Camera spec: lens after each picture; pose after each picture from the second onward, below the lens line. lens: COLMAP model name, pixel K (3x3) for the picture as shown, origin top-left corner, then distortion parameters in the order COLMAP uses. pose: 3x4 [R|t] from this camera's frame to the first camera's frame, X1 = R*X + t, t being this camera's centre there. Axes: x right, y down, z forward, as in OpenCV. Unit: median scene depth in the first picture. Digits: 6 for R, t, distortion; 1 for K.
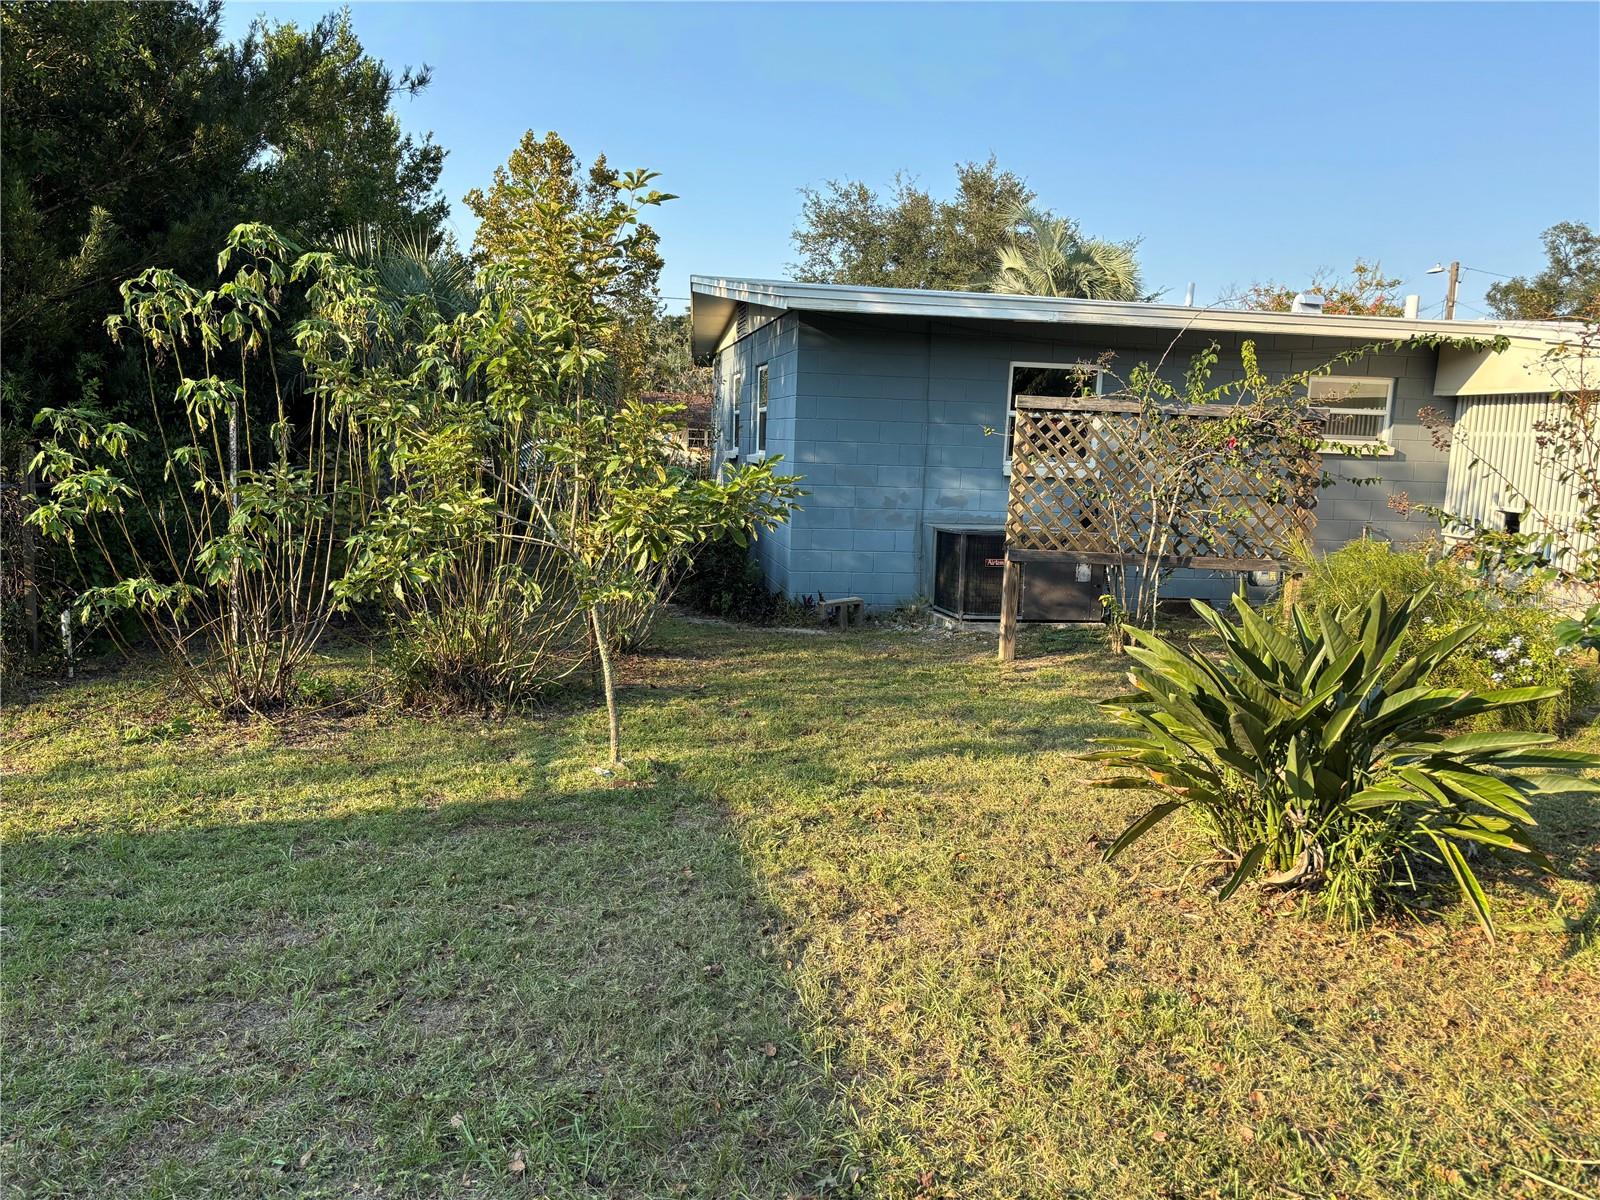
lens RADIAL K [[1226.6, 0, 800.0], [0, 1226.6, 600.0], [0, 0, 1]] dist [0.093732, -0.117087]
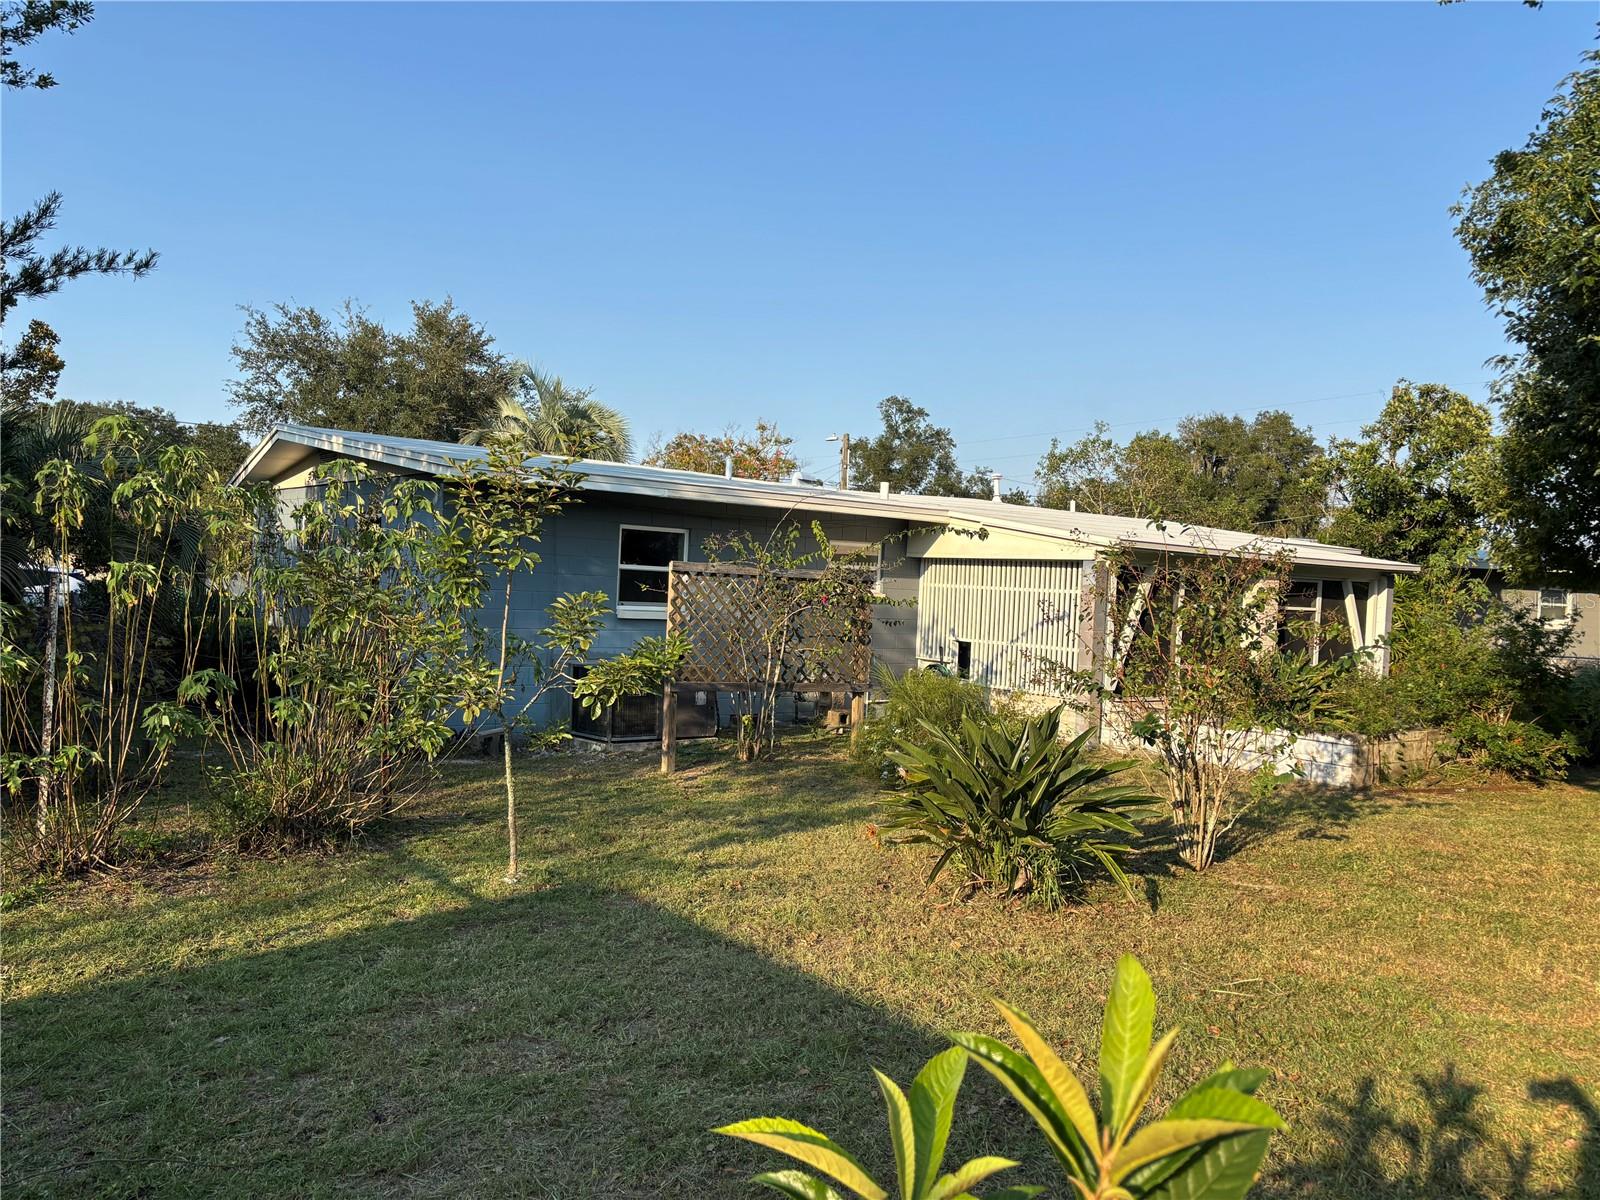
lens RADIAL K [[1226.6, 0, 800.0], [0, 1226.6, 600.0], [0, 0, 1]] dist [0.093732, -0.117087]
pose [[0.885118, -0.004670, 0.465344, -0.289753], [0.047762, 0.995581, -0.080857, -0.017612], [-0.462909, 0.093793, 0.881429, -0.165634]]
